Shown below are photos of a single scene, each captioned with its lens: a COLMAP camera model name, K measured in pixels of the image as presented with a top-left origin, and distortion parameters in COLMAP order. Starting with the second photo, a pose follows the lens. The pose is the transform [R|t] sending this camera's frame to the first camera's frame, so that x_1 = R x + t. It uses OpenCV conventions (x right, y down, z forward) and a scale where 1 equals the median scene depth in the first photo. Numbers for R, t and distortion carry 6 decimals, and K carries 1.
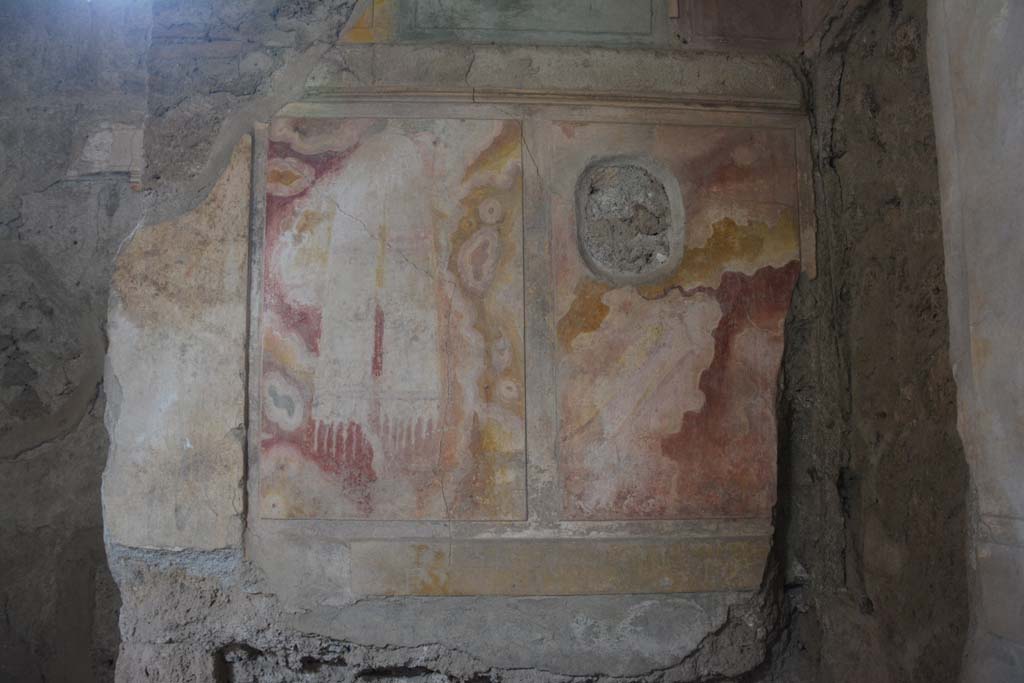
lens RADIAL K [[796.3, 0, 510.9], [0, 796.3, 344.6], [0, 0, 1]] dist [-0.161412, 0.117384]
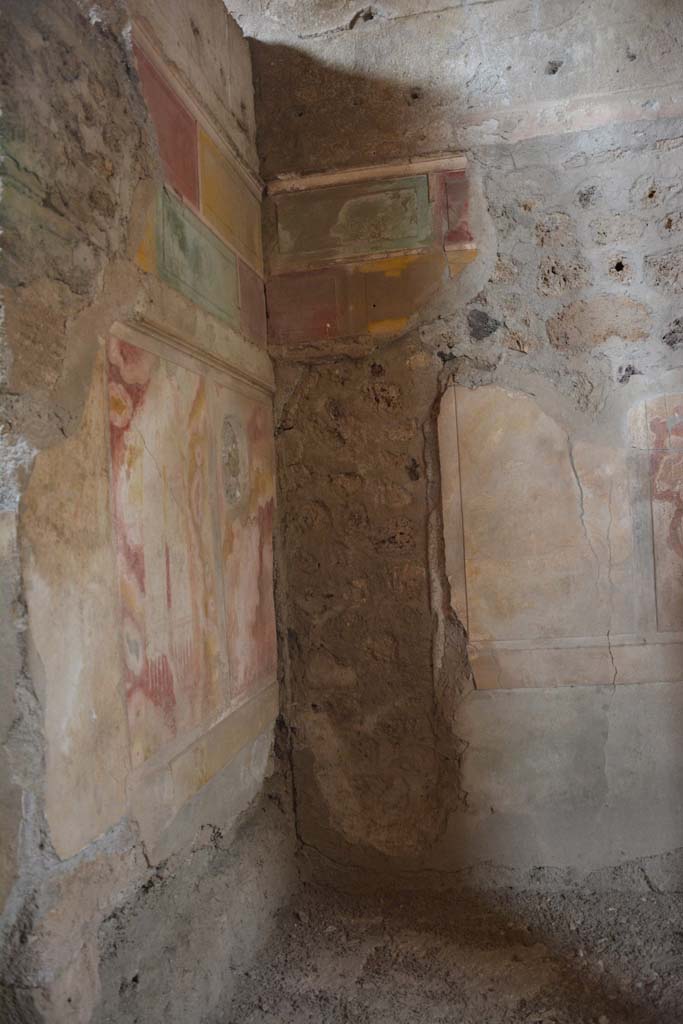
lens RADIAL K [[825.1, 0, 346.1], [0, 825.1, 511.6], [0, 0, 1]] dist [-0.152005, 0.133664]
pose [[0.213415, -0.012283, 0.976884, -1.166955], [-0.066715, 0.997404, 0.027115, -0.133000], [-0.974681, -0.070959, 0.212041, 0.524636]]
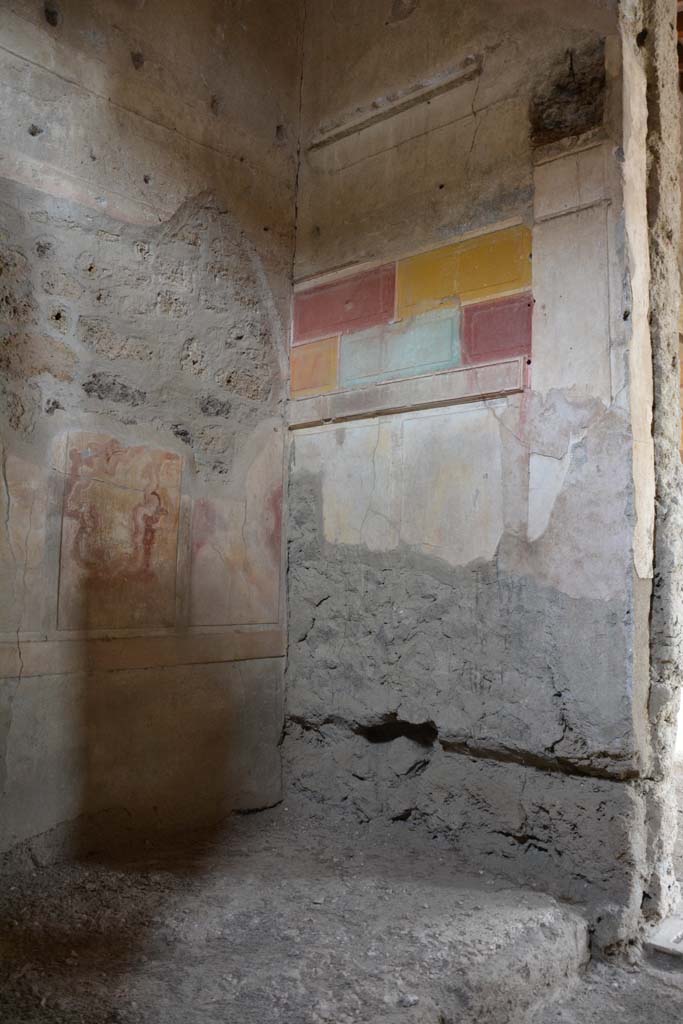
lens RADIAL K [[825.1, 0, 346.1], [0, 825.1, 511.6], [0, 0, 1]] dist [-0.152005, 0.133664]
pose [[-0.746542, 0.050222, 0.663440, -1.202765], [-0.105797, 0.975499, -0.192893, 0.106254], [-0.656872, -0.214193, -0.722938, 1.145837]]
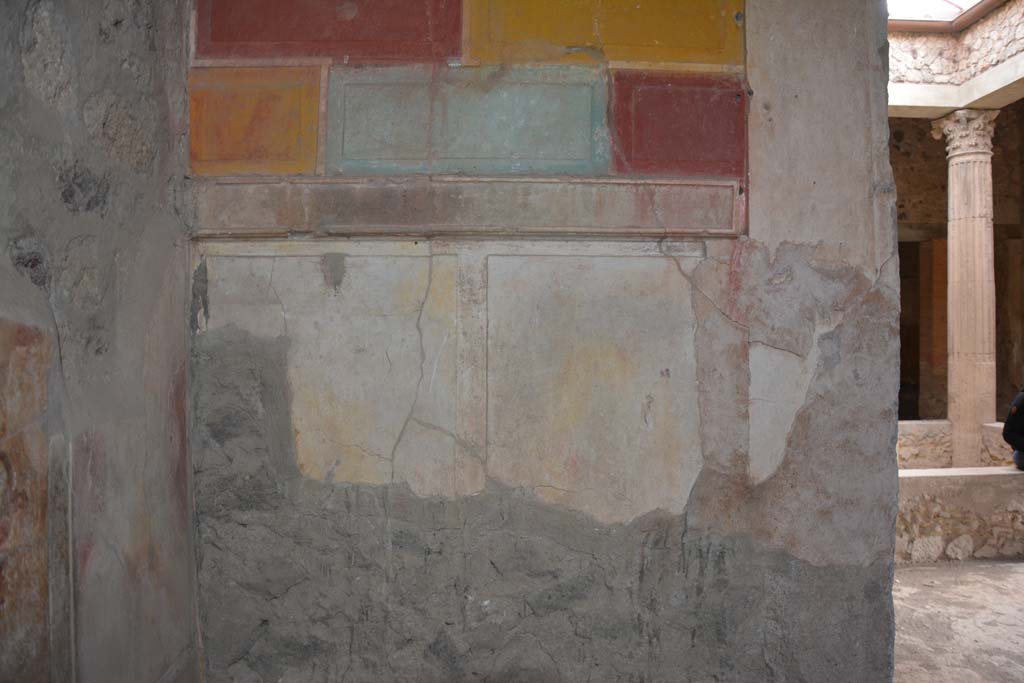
lens RADIAL K [[799.7, 0, 512.0], [0, 799.7, 341.5], [0, 0, 1]] dist [-0.162762, 0.124743]
pose [[-0.999259, 0.006658, -0.037904, 0.007178], [0.011607, 0.991200, -0.131867, -0.257679], [0.036693, -0.132209, -0.990543, 0.681681]]
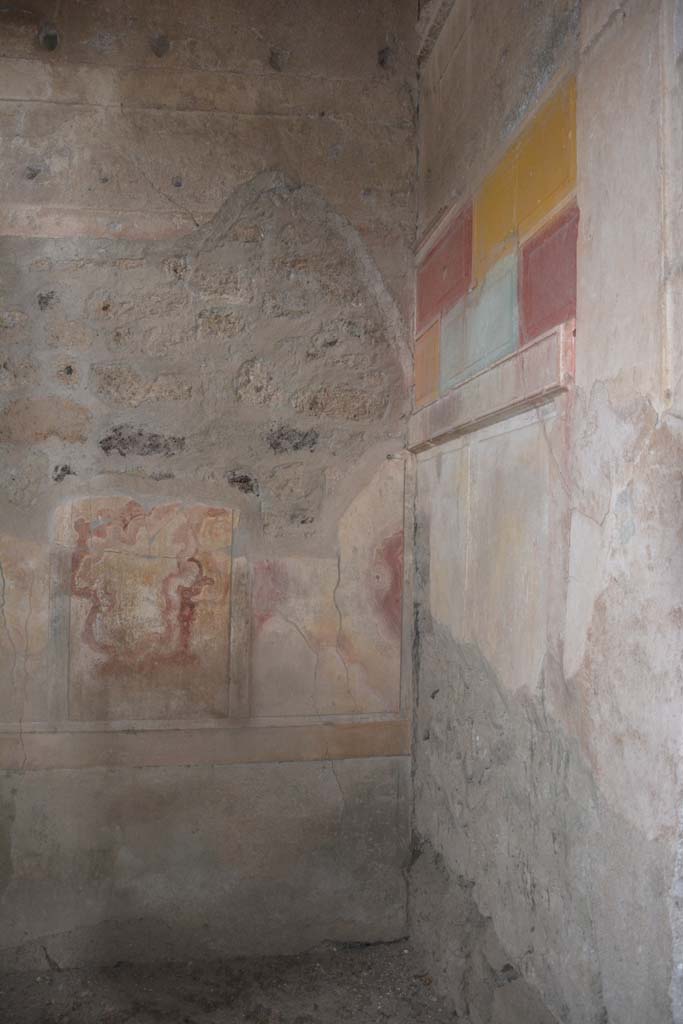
lens RADIAL K [[796.3, 0, 341.5], [0, 796.3, 512.0], [0, 0, 1]] dist [-0.161412, 0.117384]
pose [[-0.154964, 0.030193, 0.987459, -1.172026], [-0.144231, 0.988132, -0.052848, -0.304329], [-0.977335, -0.150611, -0.148770, 0.039311]]
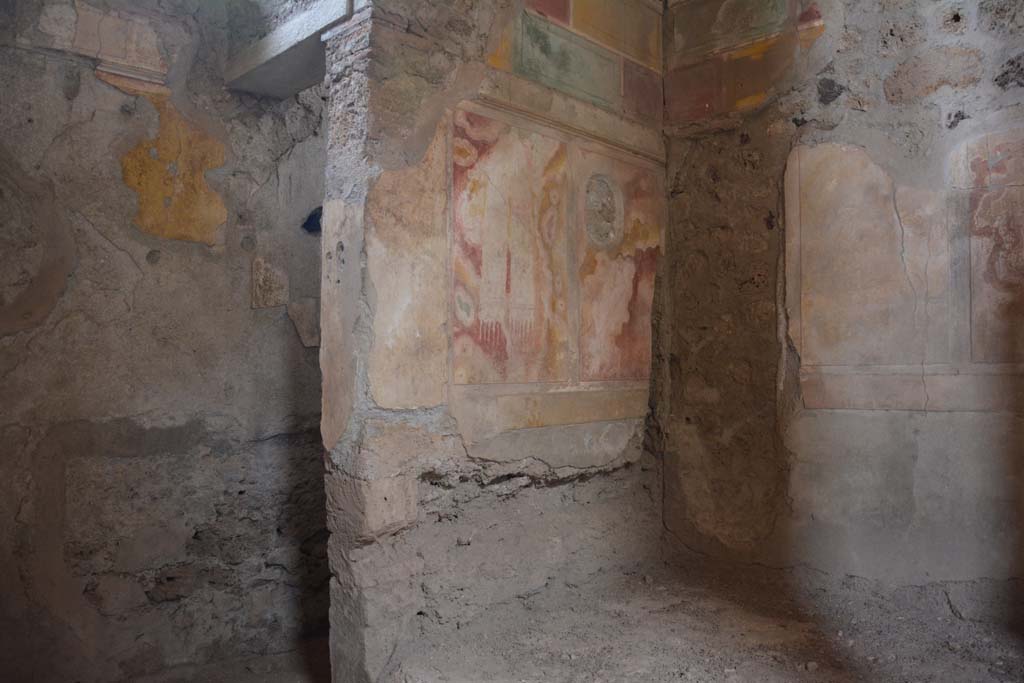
lens RADIAL K [[808.7, 0, 513.8], [0, 808.7, 346.0], [0, 0, 1]] dist [-0.159115, 0.128219]
pose [[0.706947, 0.012863, 0.707150, -1.264008], [-0.089928, 0.993354, 0.071834, 0.026810], [-0.701526, -0.114375, 0.703405, -0.151656]]
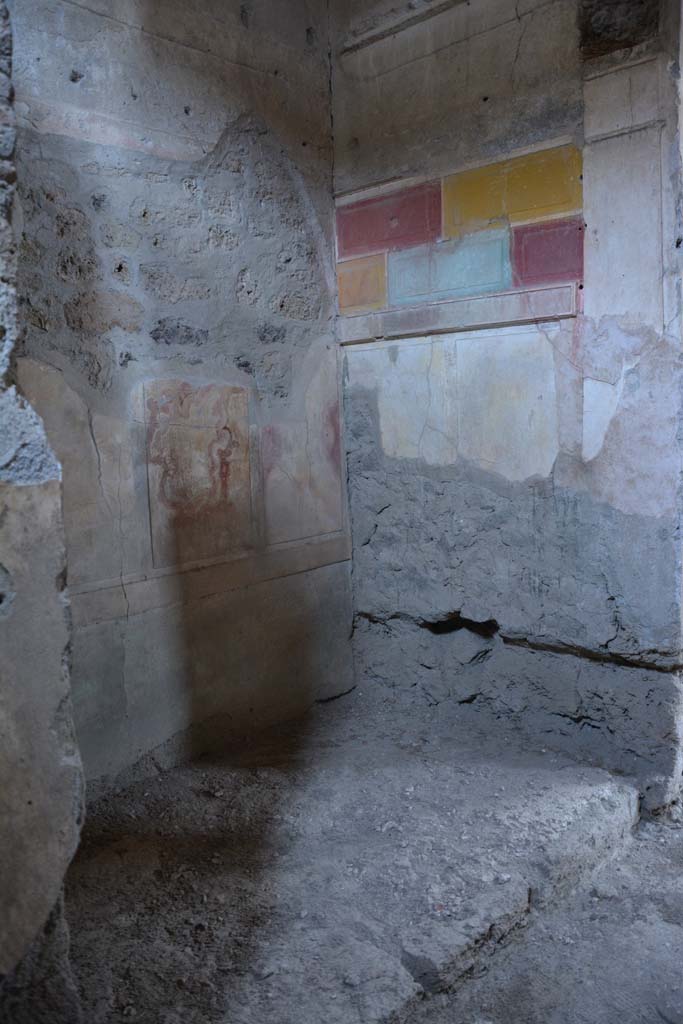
lens RADIAL K [[799.7, 0, 346.9], [0, 799.7, 512.8], [0, 0, 1]] dist [-0.162762, 0.124743]
pose [[-0.739310, -0.044408, 0.671899, -1.150791], [-0.048358, 0.998748, 0.012801, -0.085471], [-0.671626, -0.023027, -0.740532, 1.311247]]
